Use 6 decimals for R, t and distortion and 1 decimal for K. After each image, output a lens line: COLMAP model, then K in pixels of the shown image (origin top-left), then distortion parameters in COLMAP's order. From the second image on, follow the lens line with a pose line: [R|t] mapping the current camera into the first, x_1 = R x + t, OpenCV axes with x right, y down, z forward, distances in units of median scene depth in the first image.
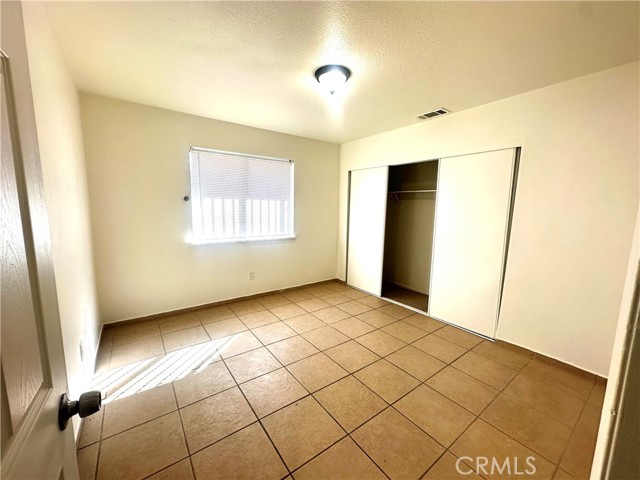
lens RADIAL K [[255.0, 0, 320.0], [0, 255.0, 240.0], [0, 0, 1]] dist [-0.001637, 0.000027]
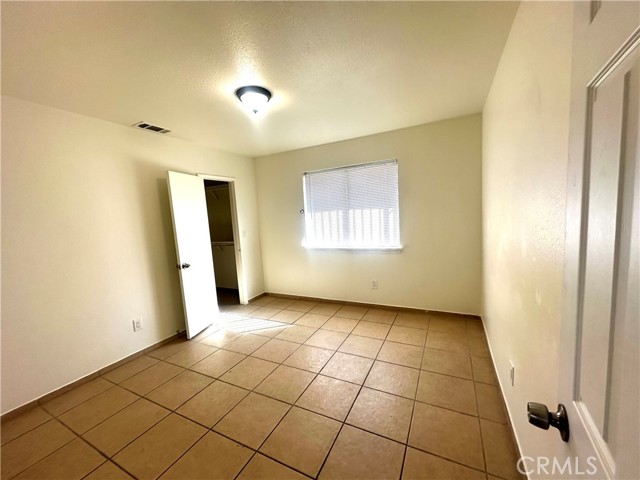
lens RADIAL K [[244.9, 0, 322.9], [0, 244.9, 228.6], [0, 0, 1]] dist [-0.000325, -0.000003]
pose [[0.458519, 0.002137, -0.888682, 0.575975], [-0.056216, 0.998064, -0.026605, -0.046997], [0.886905, 0.062157, 0.457752, 0.433128]]
